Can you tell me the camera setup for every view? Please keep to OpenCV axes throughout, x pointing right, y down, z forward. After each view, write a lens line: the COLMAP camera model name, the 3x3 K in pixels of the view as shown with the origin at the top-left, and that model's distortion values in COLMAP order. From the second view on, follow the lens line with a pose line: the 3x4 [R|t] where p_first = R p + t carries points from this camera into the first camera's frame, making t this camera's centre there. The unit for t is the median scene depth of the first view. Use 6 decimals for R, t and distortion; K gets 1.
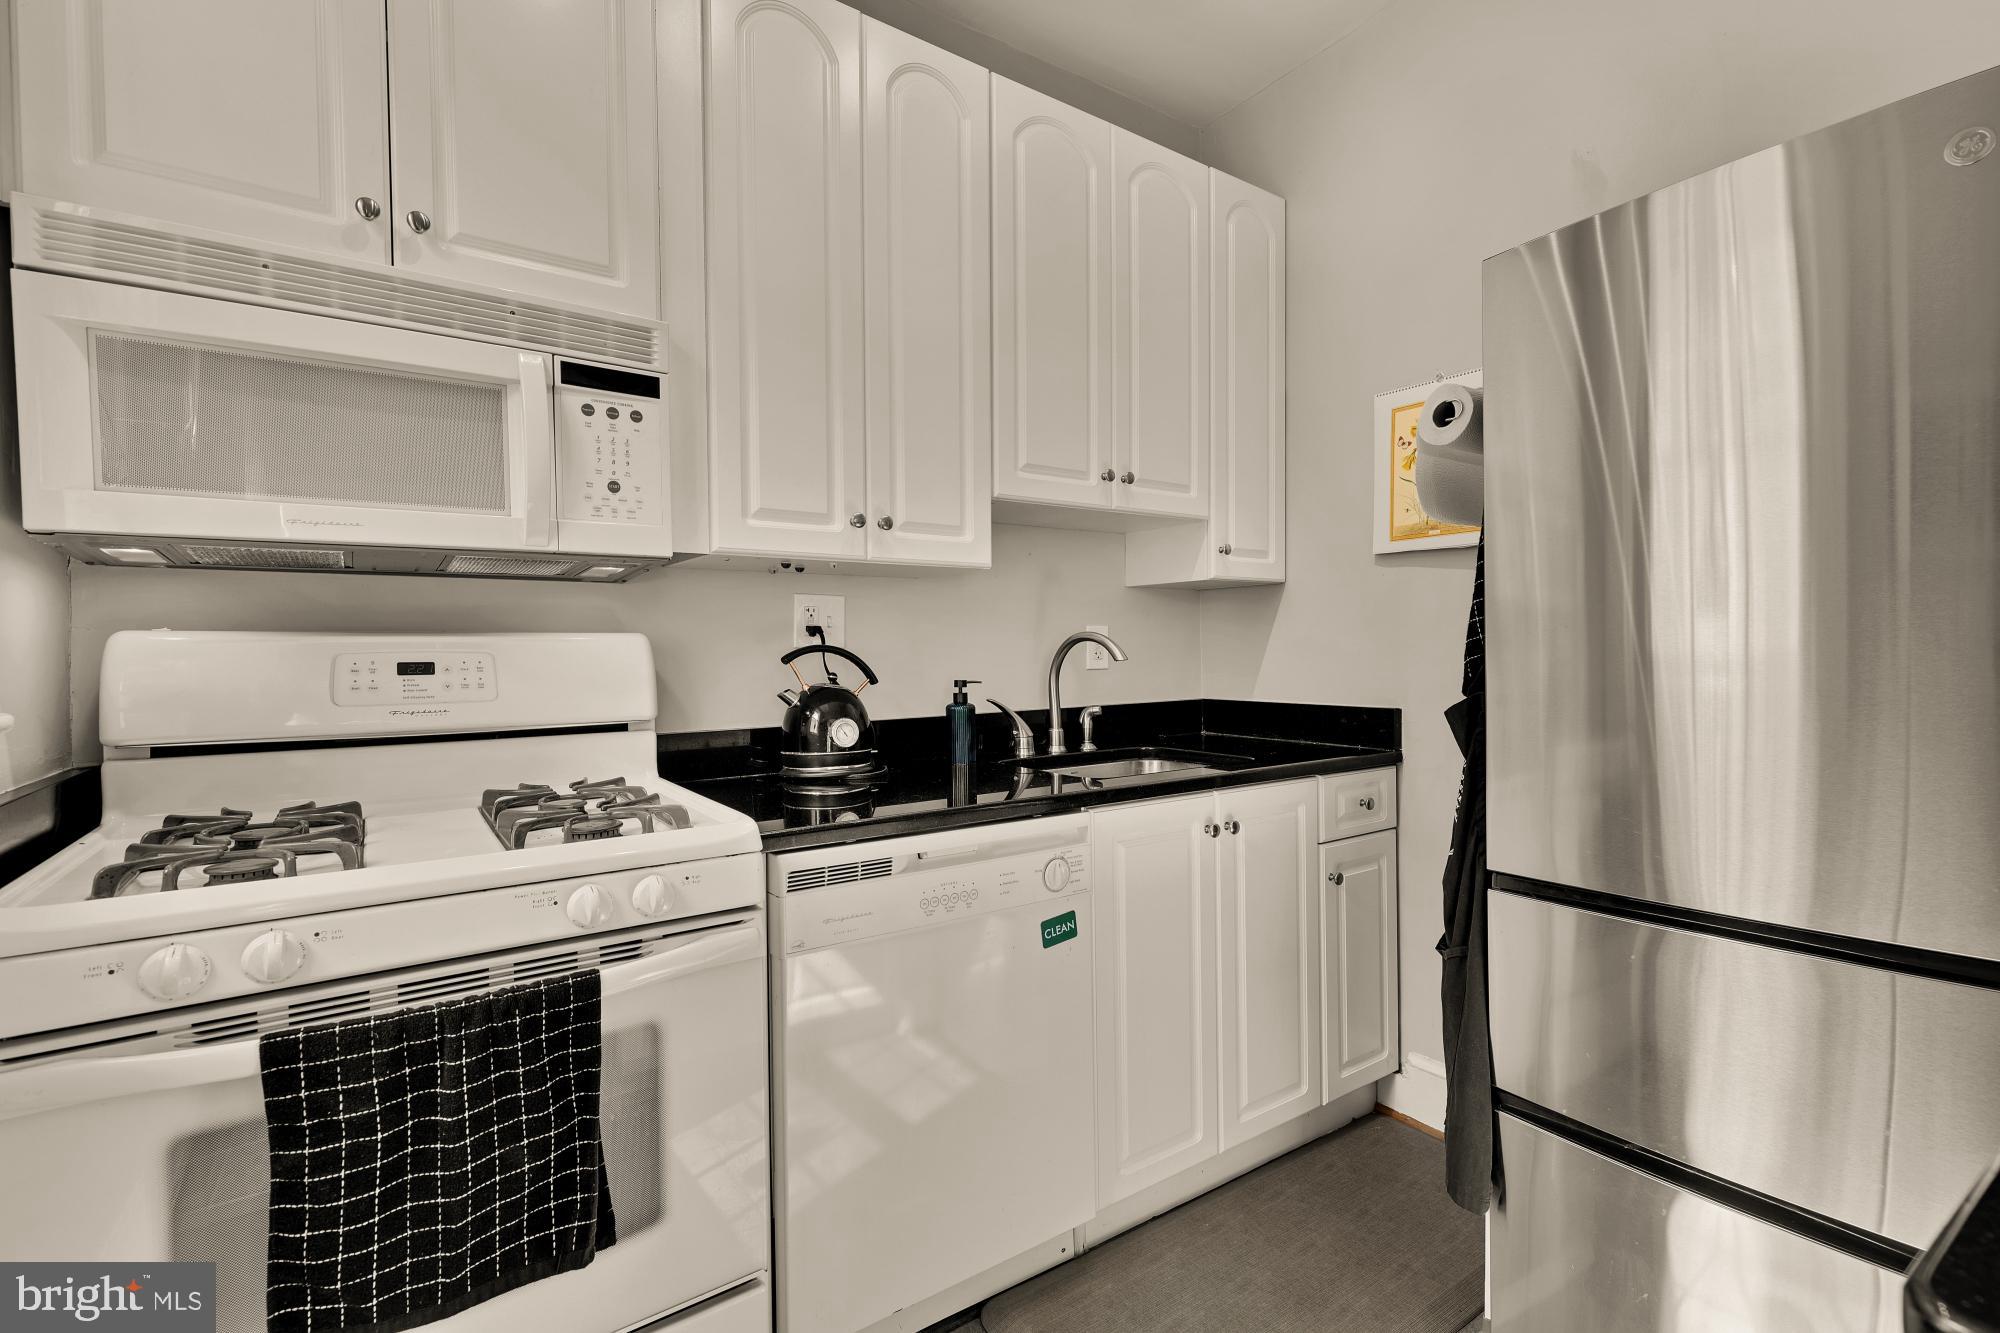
lens RADIAL K [[898.3, 0, 1003.8], [0, 898.3, 657.4], [0, 0, 1]] dist [0.005357, -0.000253]
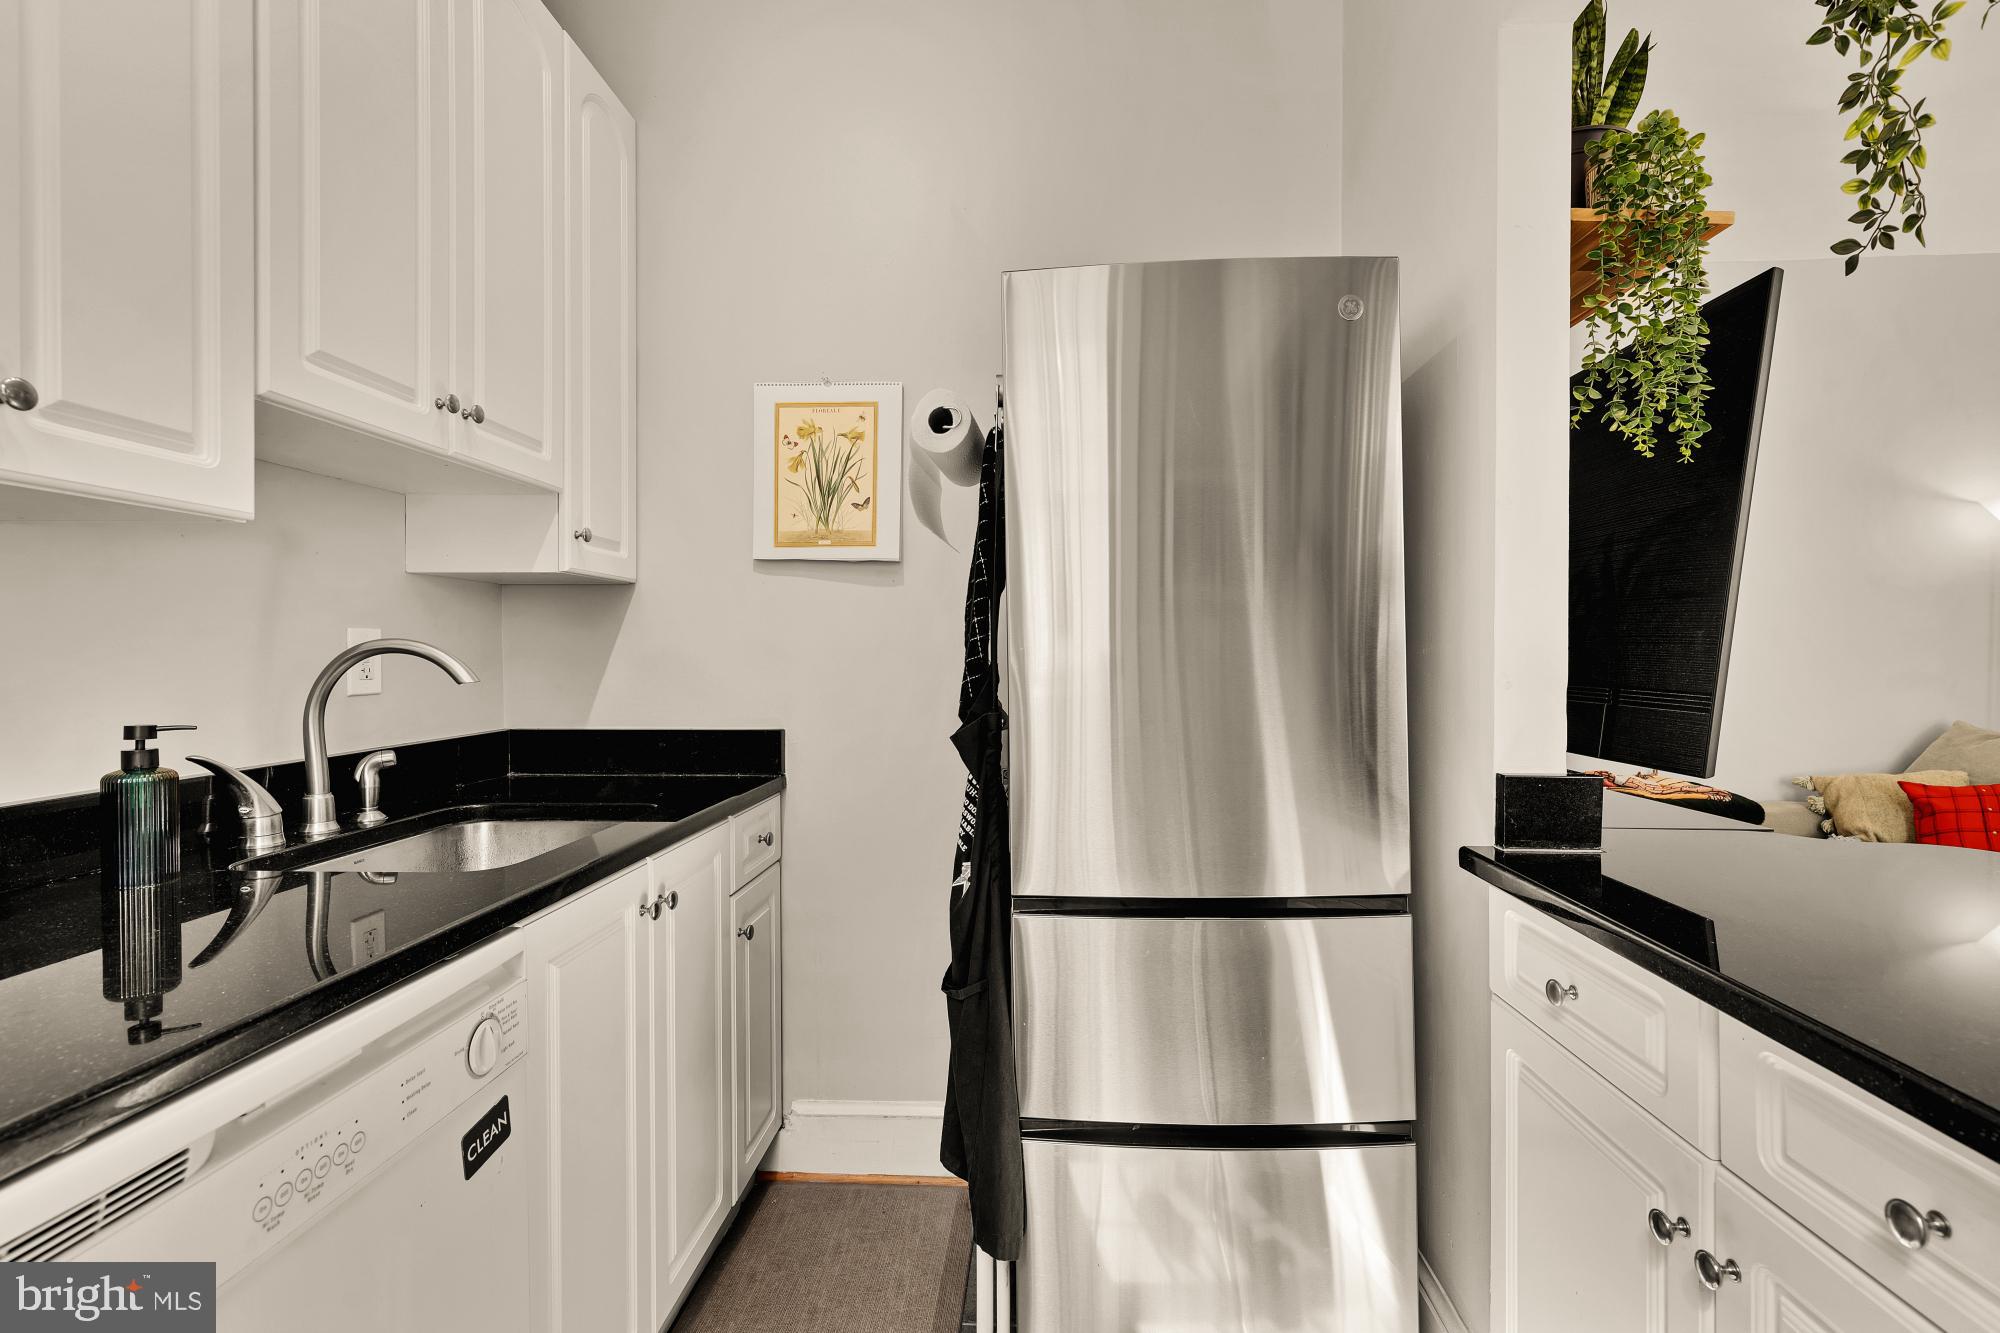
lens RADIAL K [[898.3, 0, 991.7], [0, 898.3, 654.5], [0, 0, 1]] dist [0.005357, -0.000253]
pose [[0.605824, 0.007990, 0.795559, -0.163644], [0.001014, 0.999941, -0.010816, -0.009927], [-0.795598, 0.007360, 0.605780, 0.275735]]
